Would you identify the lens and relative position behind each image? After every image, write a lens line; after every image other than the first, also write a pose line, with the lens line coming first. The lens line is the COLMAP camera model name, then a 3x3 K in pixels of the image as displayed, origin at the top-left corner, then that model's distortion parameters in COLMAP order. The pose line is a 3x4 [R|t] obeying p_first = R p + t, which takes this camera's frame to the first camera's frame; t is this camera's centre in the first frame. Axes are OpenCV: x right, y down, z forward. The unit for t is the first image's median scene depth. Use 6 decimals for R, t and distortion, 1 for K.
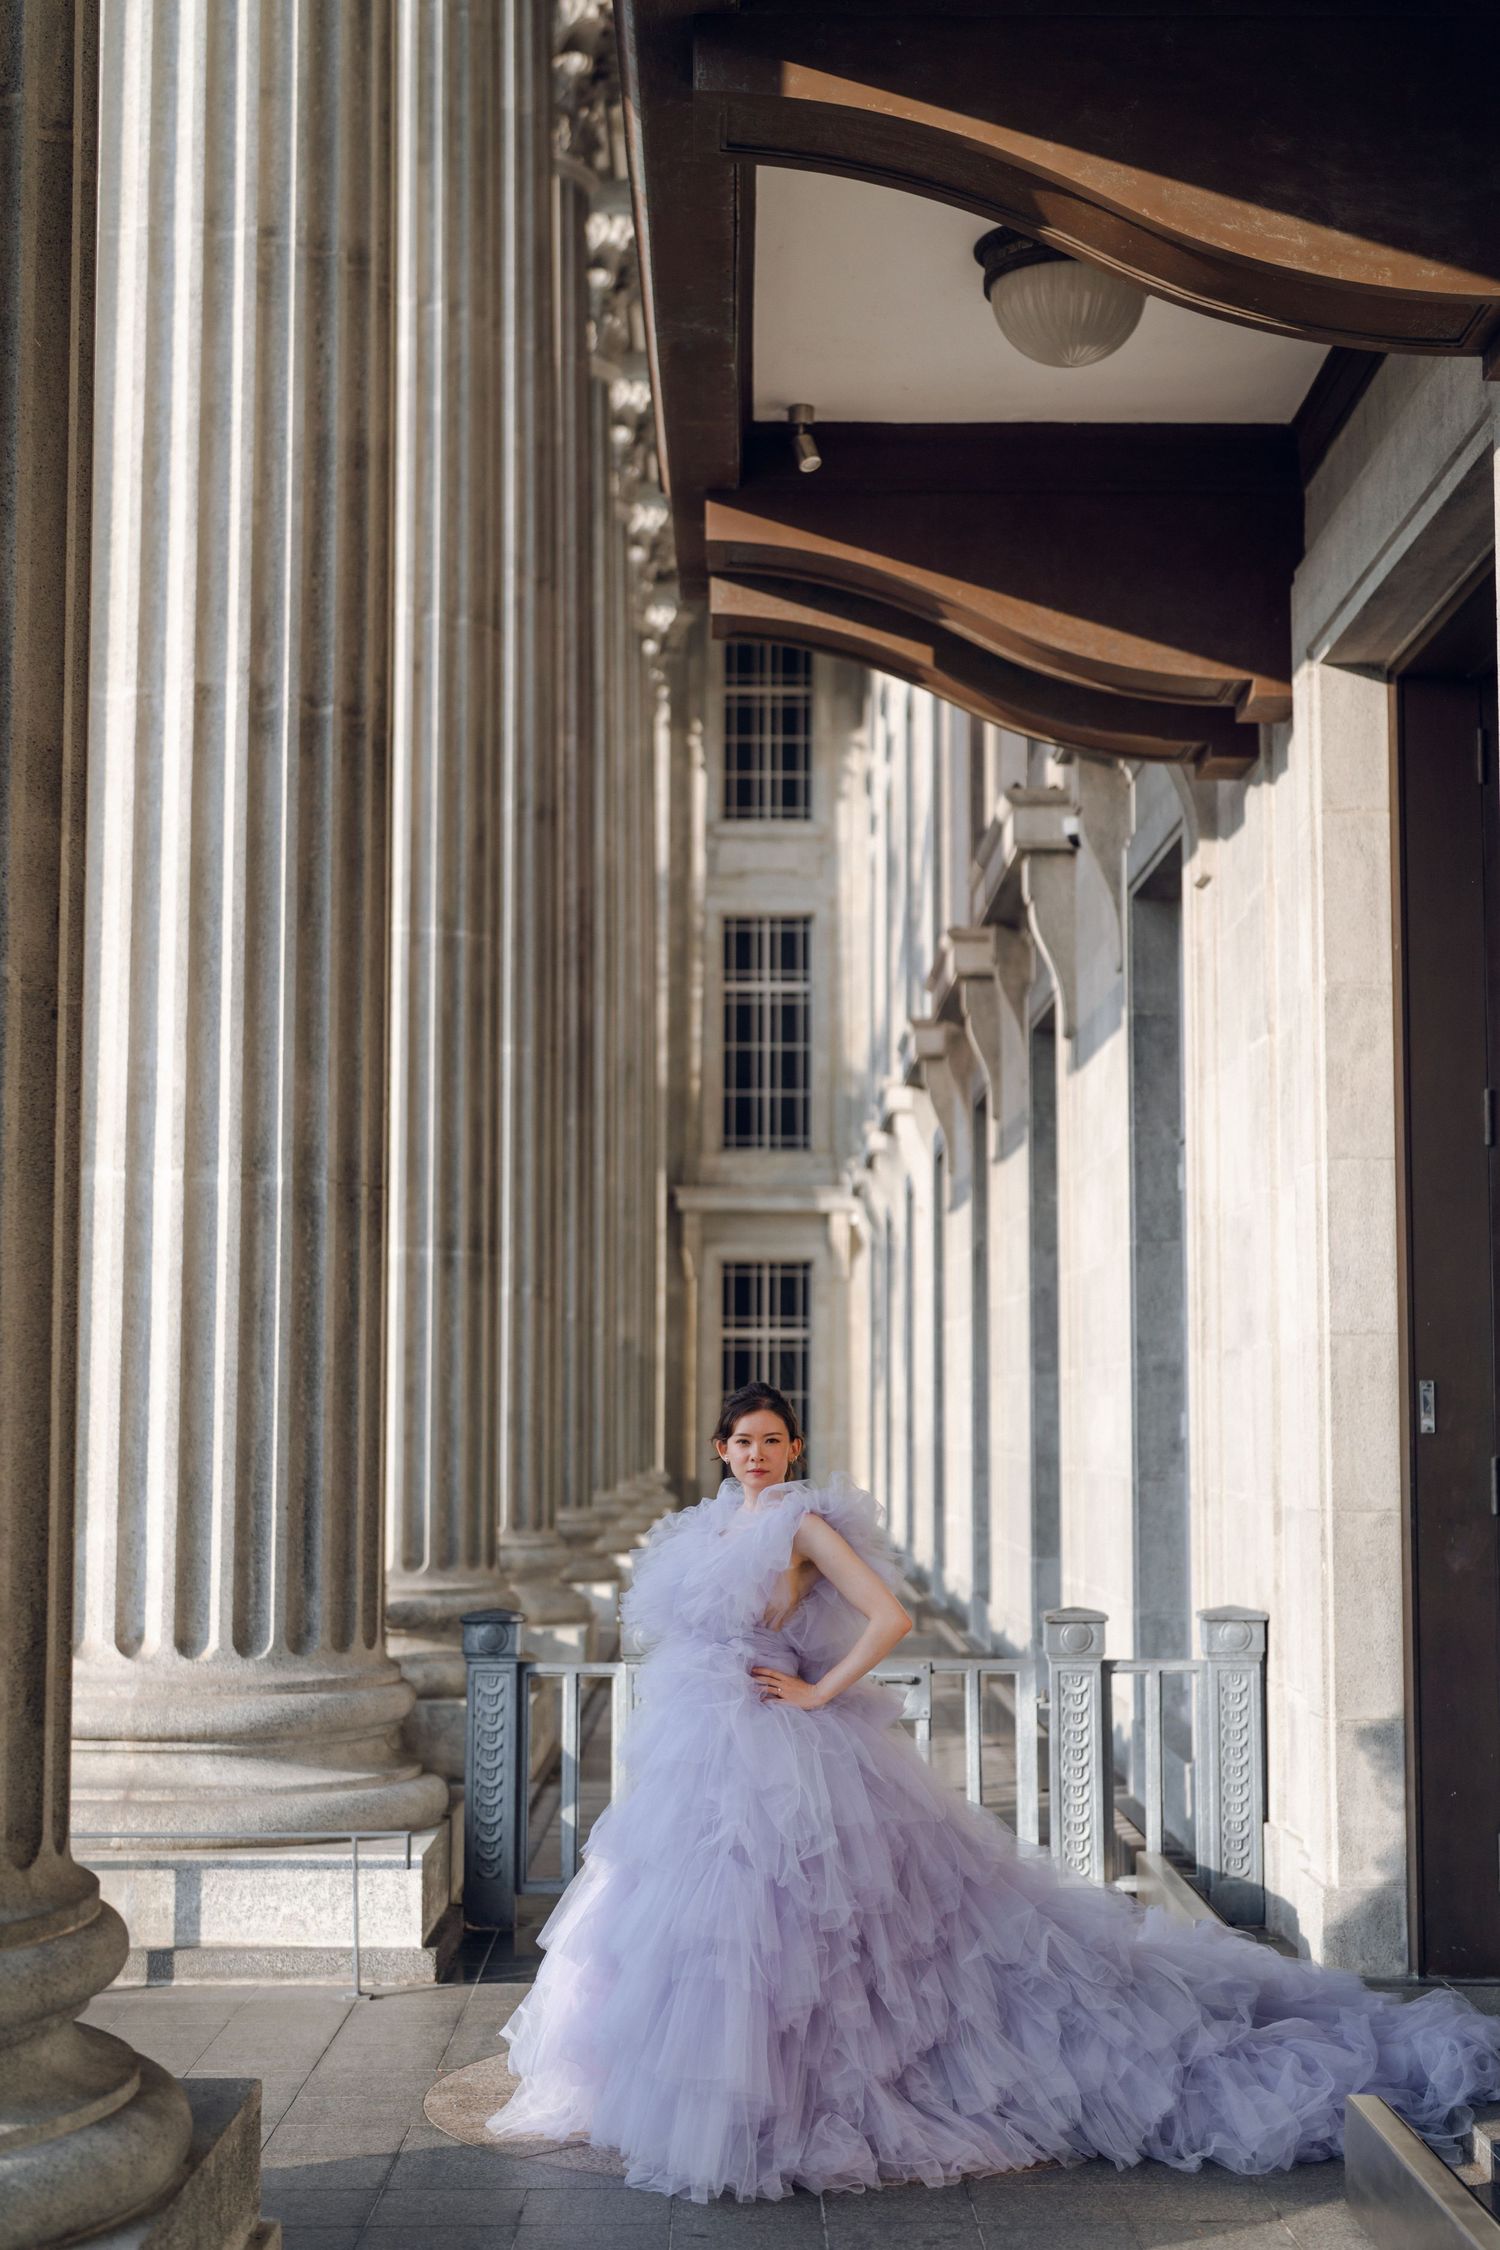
lens RADIAL K [[3272.5, 0, 750.0], [0, 3272.5, 1125.0], [0, 0, 1]] dist [-0.015396, 0.115779]
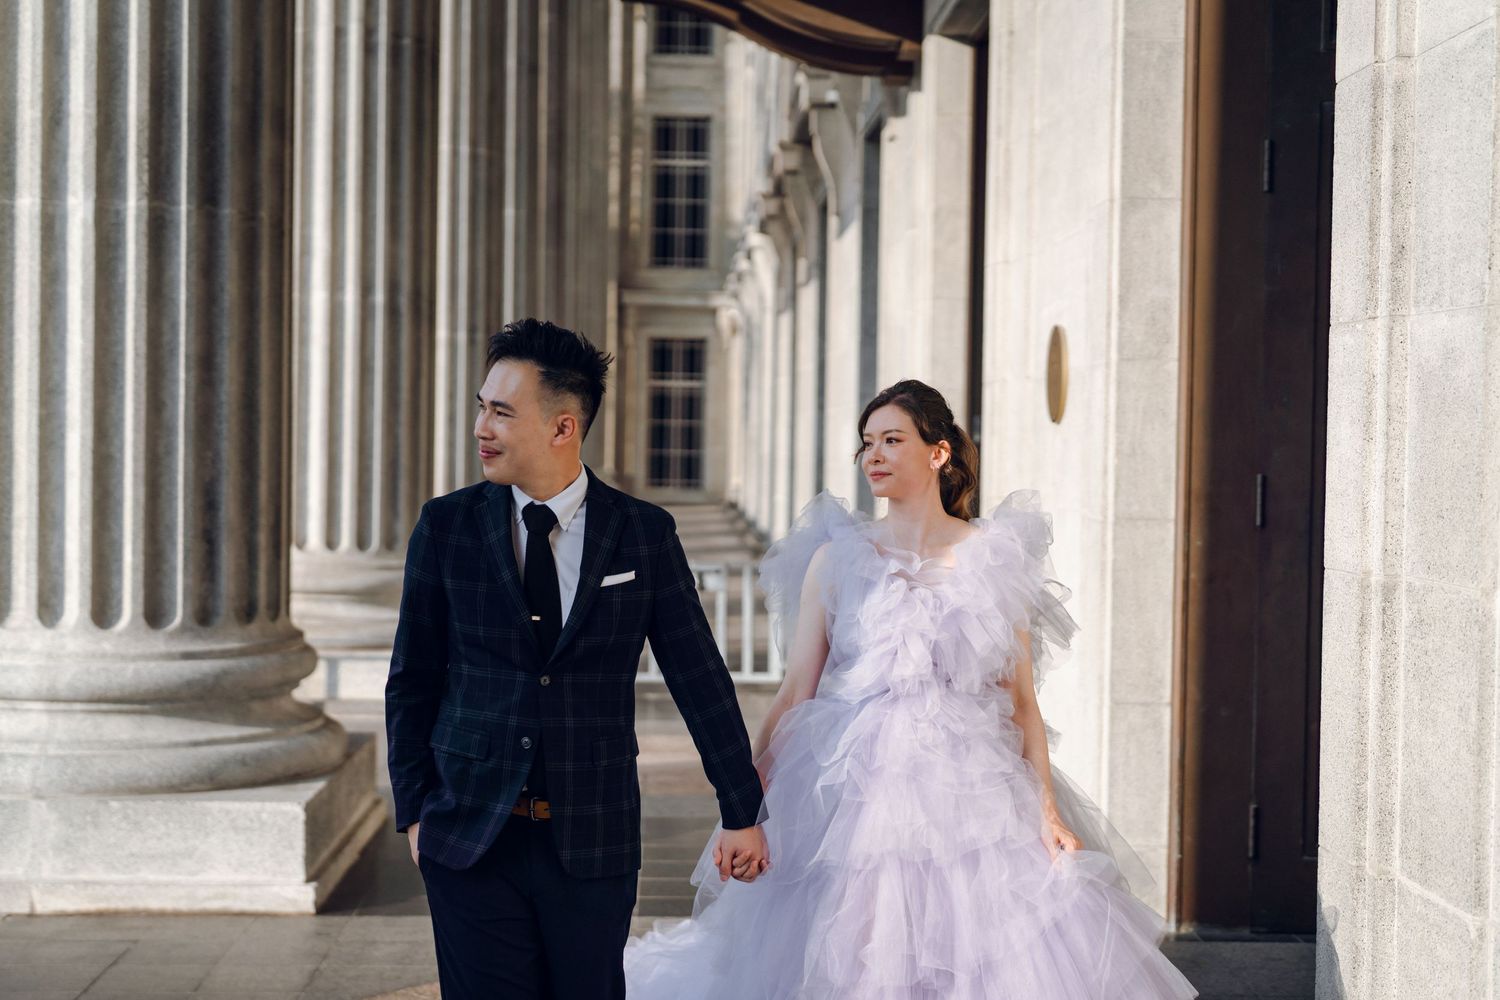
lens RADIAL K [[2211.6, 0, 750.0], [0, 2211.6, 500.0], [0, 0, 1]] dist [-0.023952, 0.142092]
pose [[0.999417, 0.014725, 0.030789, 0.026970], [-0.018203, 0.993090, 0.115936, -0.017315], [-0.028869, -0.116429, 0.992779, -0.242398]]
